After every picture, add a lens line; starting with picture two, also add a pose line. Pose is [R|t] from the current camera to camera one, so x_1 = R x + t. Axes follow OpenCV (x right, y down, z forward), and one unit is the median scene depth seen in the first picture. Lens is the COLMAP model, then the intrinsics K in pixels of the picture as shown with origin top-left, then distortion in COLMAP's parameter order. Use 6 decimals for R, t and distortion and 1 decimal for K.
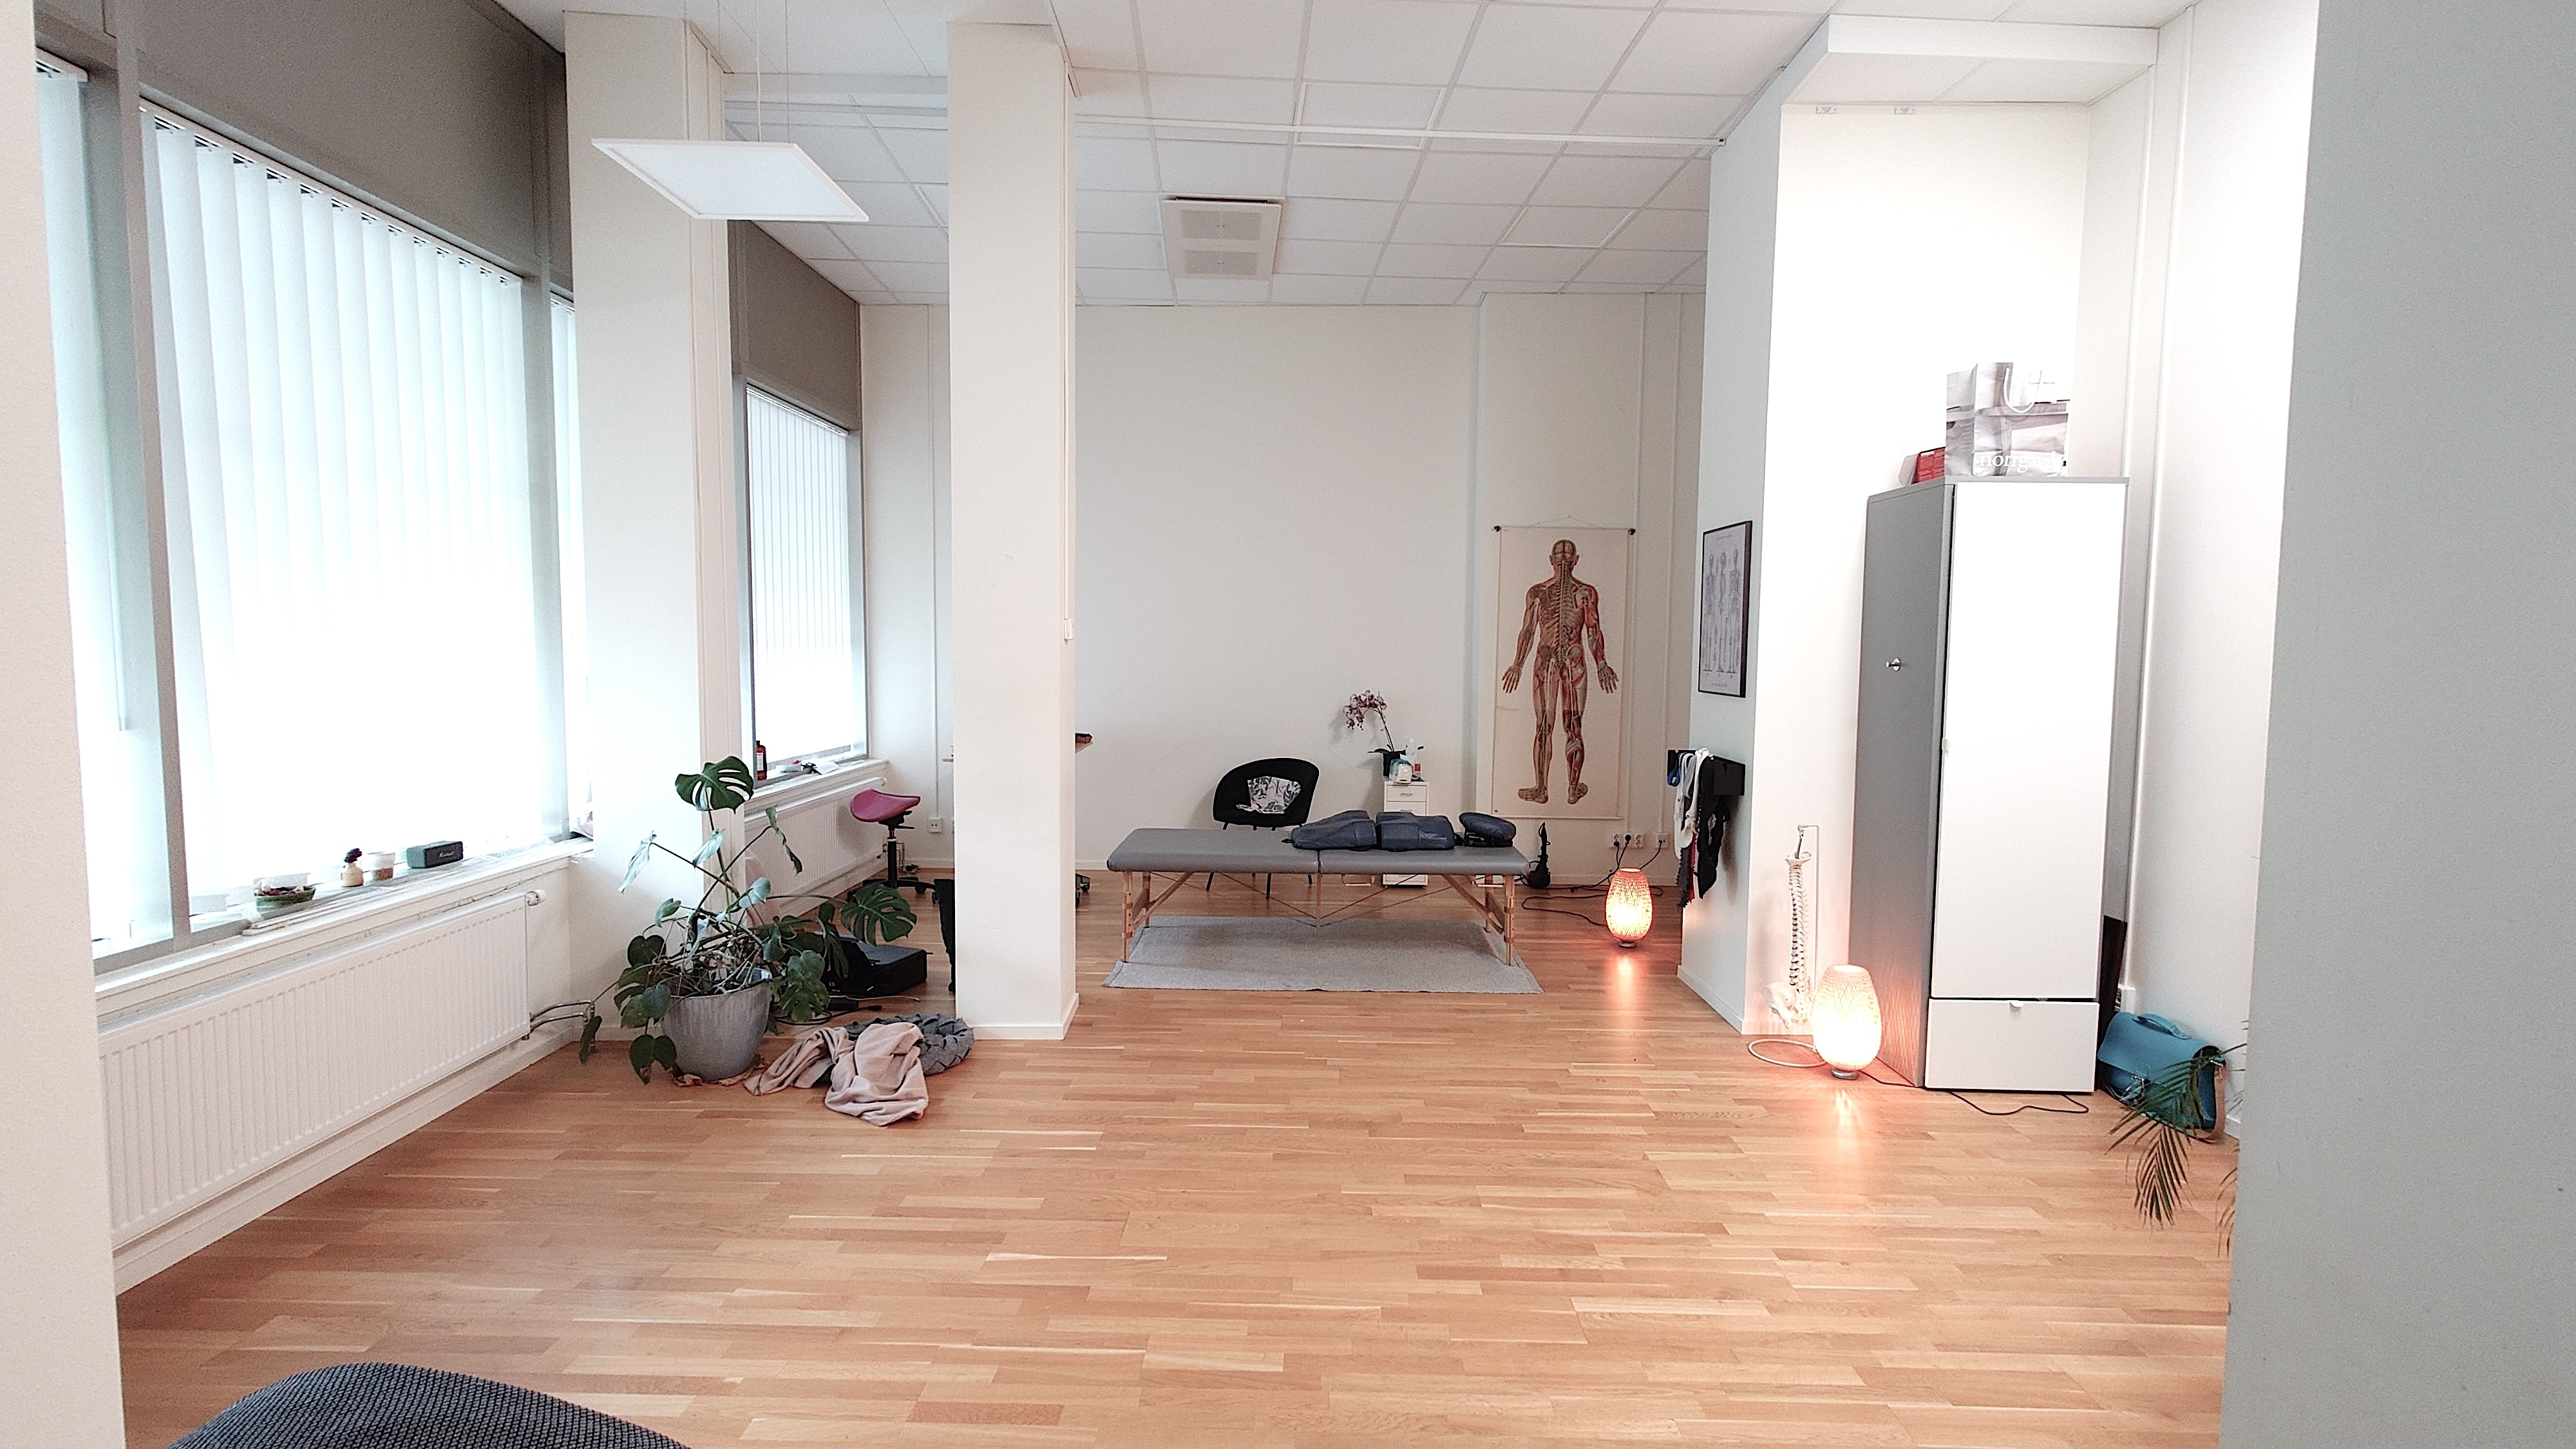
lens RADIAL K [[1160.5, 0, 1293.8], [0, 1160.5, 728.9], [0, 0, 1]] dist [-0.000123, -0.000283]
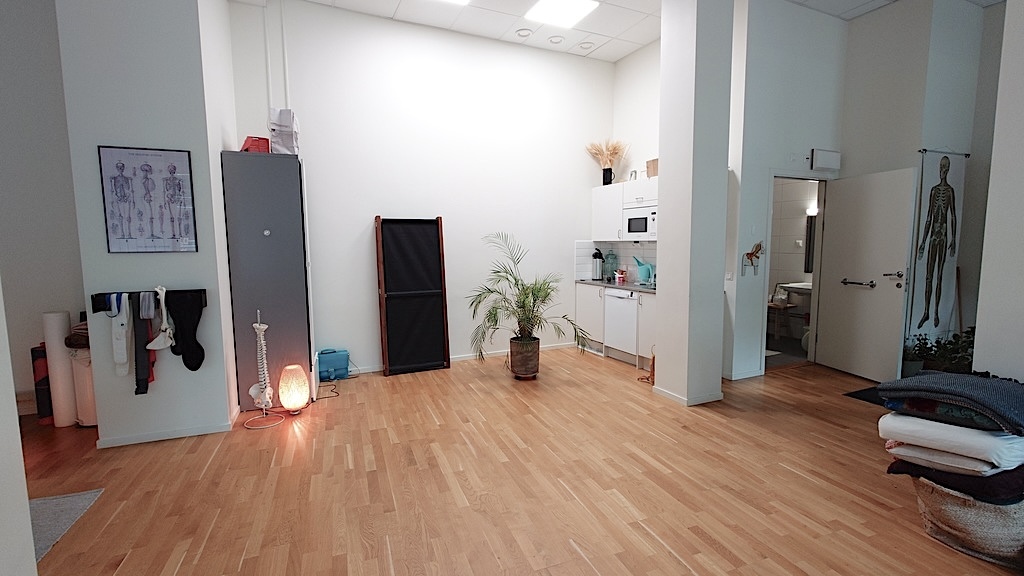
lens RADIAL K [[461.3, 0, 514.3], [0, 461.3, 289.7], [0, 0, 1]] dist [-0.000123, -0.000283]
pose [[-0.377771, -0.104376, 0.919997, -0.498984], [0.071195, 0.987409, 0.141259, -0.038567], [-0.923158, 0.118862, -0.365584, 0.906018]]
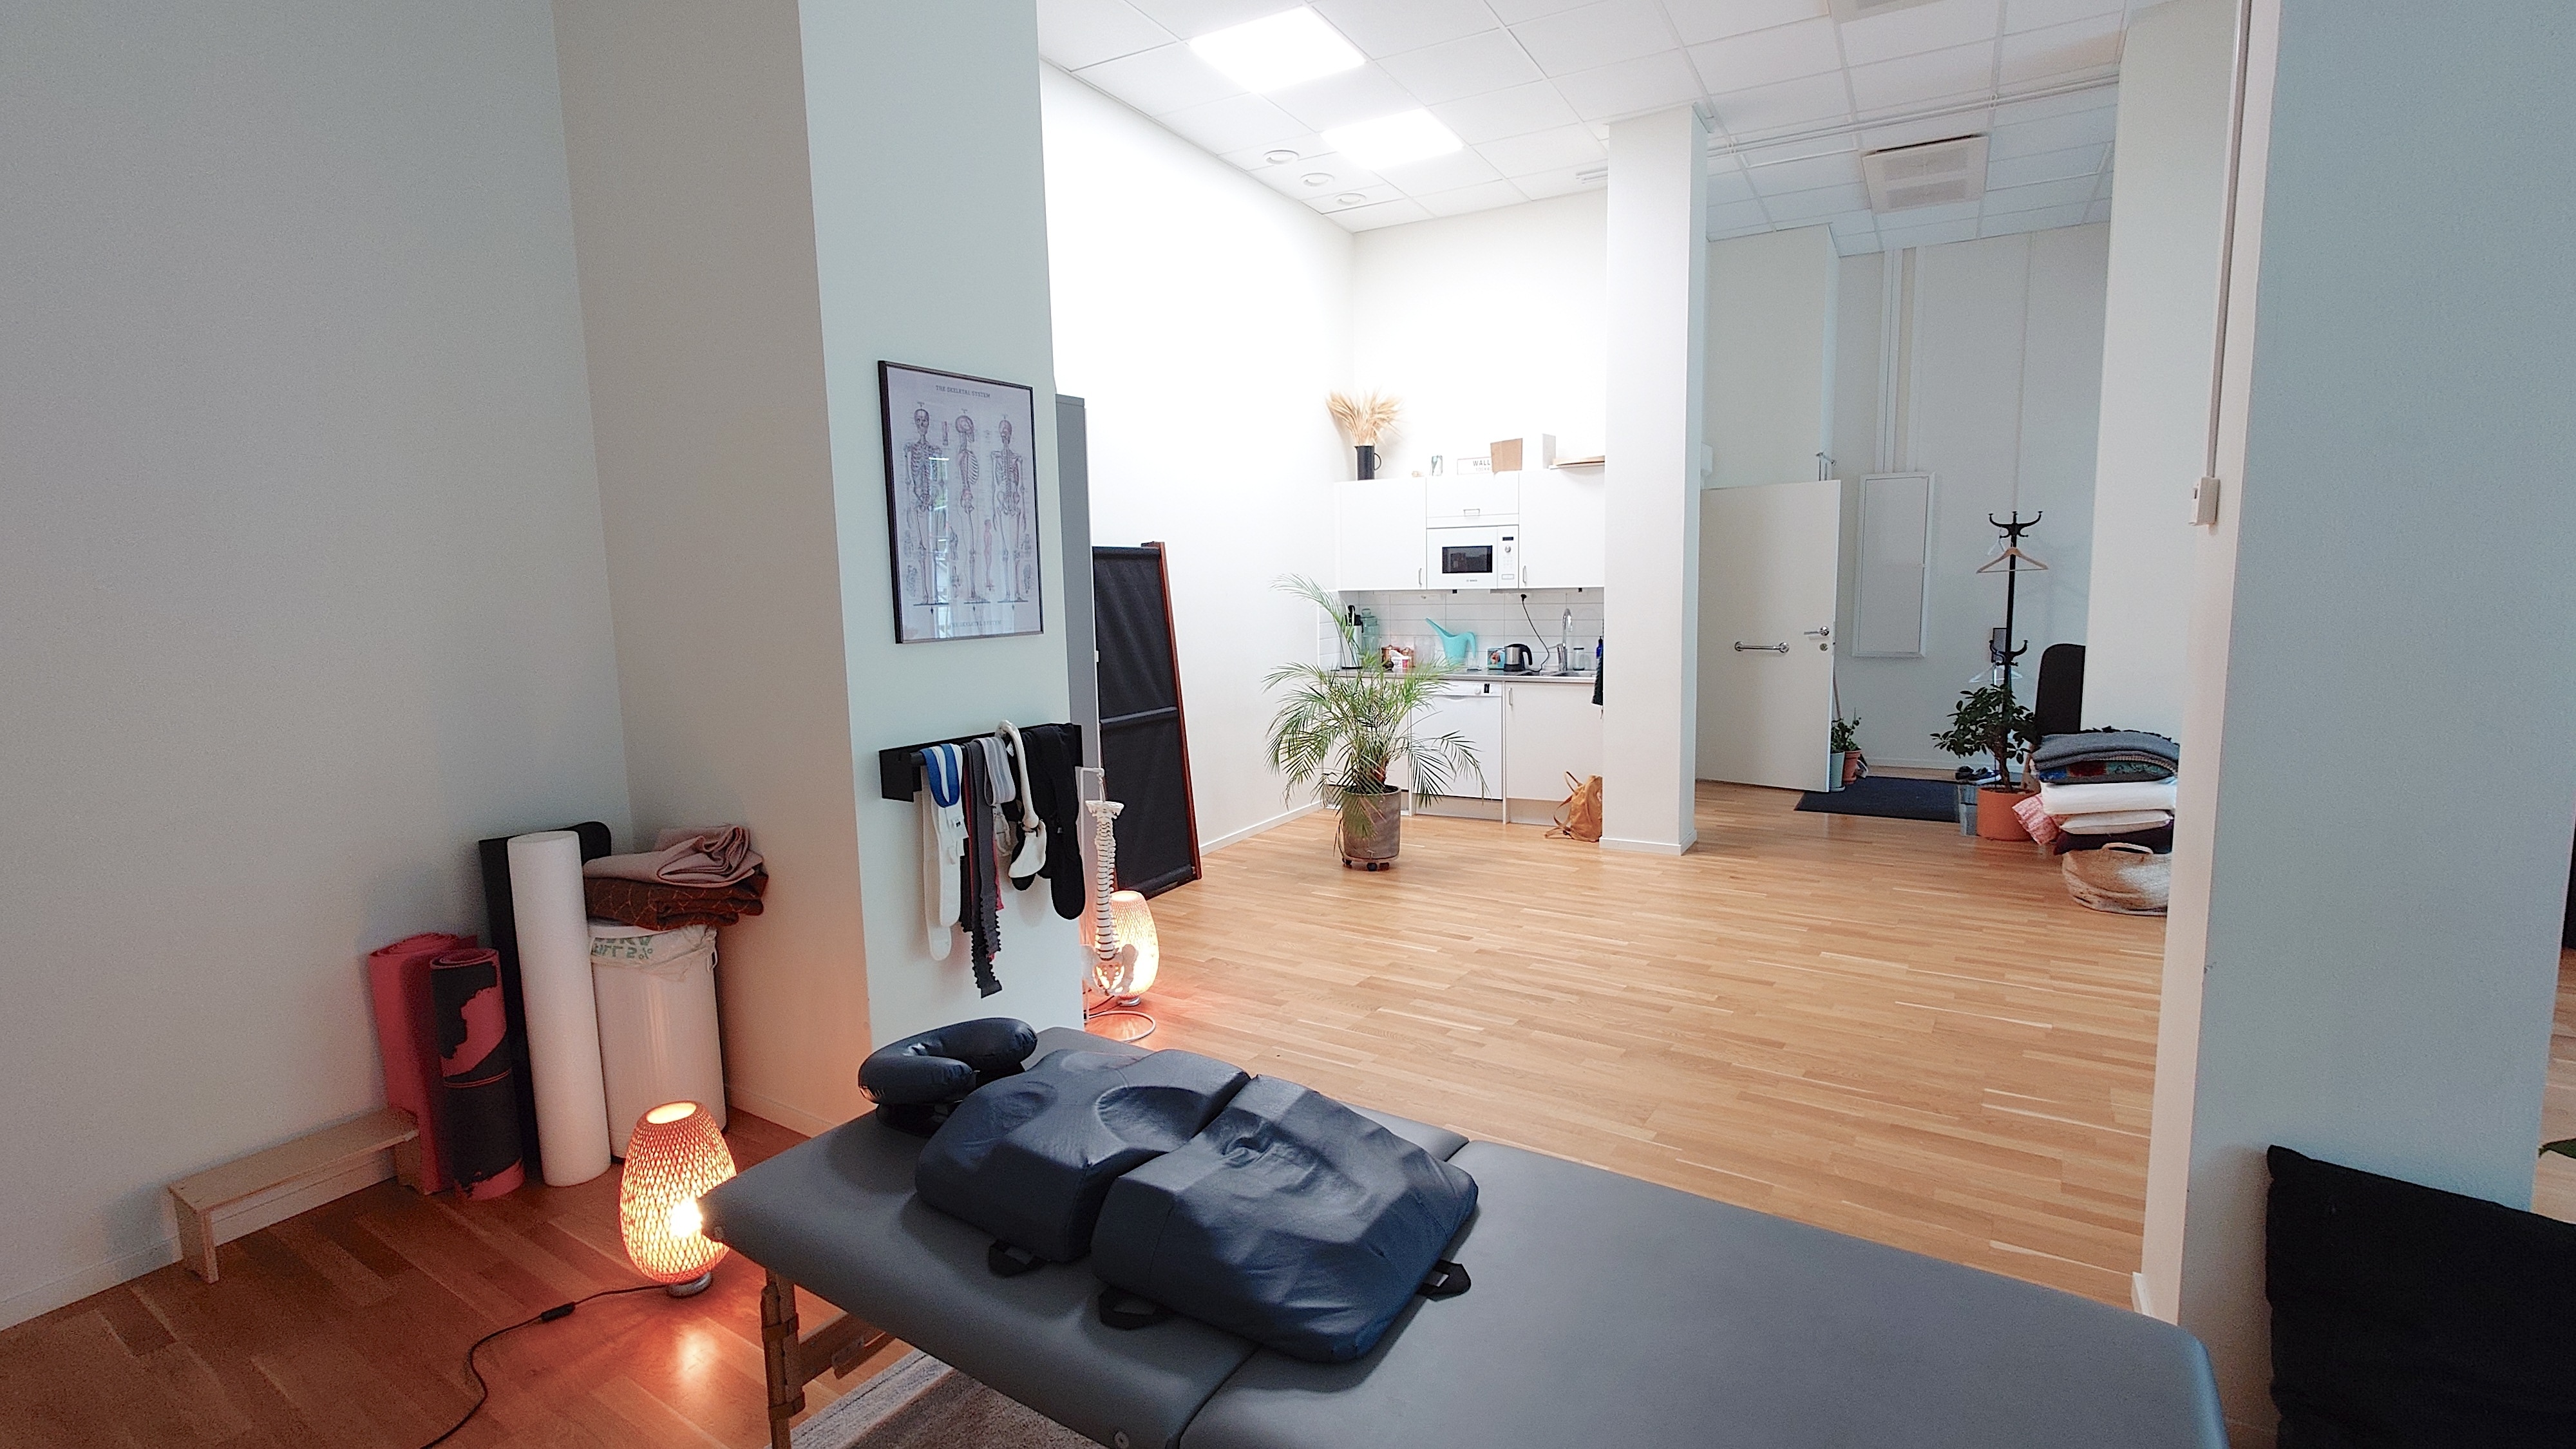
lens RADIAL K [[1162.0, 0, 1288.0], [0, 1162.0, 724.5], [0, 0, 1]] dist [-0.000062, -0.000110]
pose [[-0.841993, -0.060152, 0.536125, -0.152850], [0.051894, 0.980126, 0.191469, -0.113852], [-0.536987, 0.189037, -0.822138, 1.696755]]
